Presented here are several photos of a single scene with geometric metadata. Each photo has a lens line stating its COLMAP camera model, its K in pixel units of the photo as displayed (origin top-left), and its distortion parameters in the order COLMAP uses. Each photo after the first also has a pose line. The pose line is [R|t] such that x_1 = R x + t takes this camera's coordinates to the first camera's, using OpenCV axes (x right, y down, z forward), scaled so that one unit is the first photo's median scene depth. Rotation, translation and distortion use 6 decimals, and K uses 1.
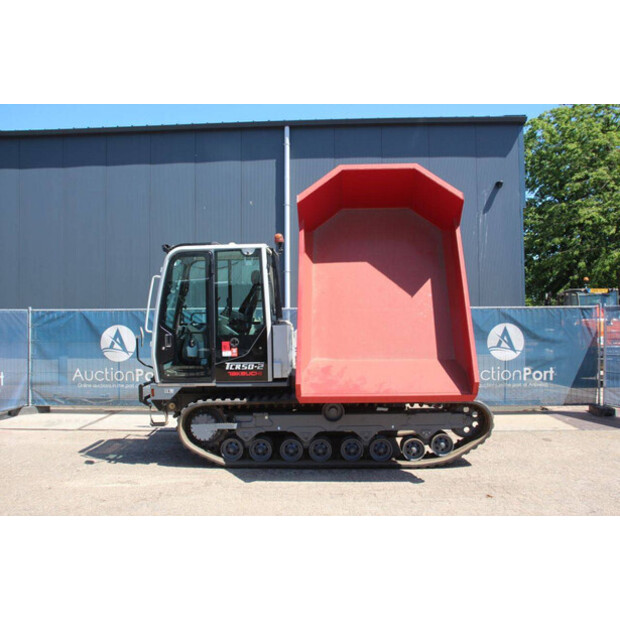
lens RADIAL K [[581.8, 0, 310.0], [0, 581.8, 310.0], [0, 0, 1]] dist [-0.102241, 0.011090]
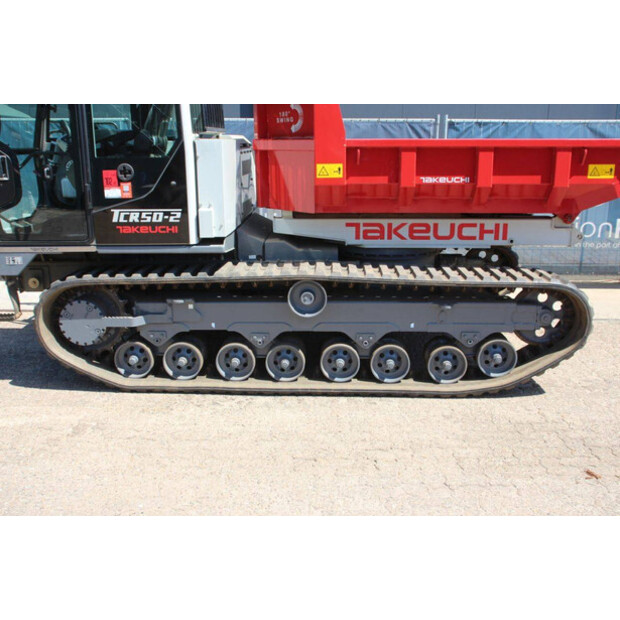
lens RADIAL K [[662.2, 0, 310.0], [0, 662.2, 310.0], [0, 0, 1]] dist [-0.045230, 0.026986]
pose [[0.999944, 0.010323, -0.002262, 0.043933], [-0.009407, 0.966991, 0.254635, 0.022139], [0.004816, -0.254599, 0.967035, 0.373238]]
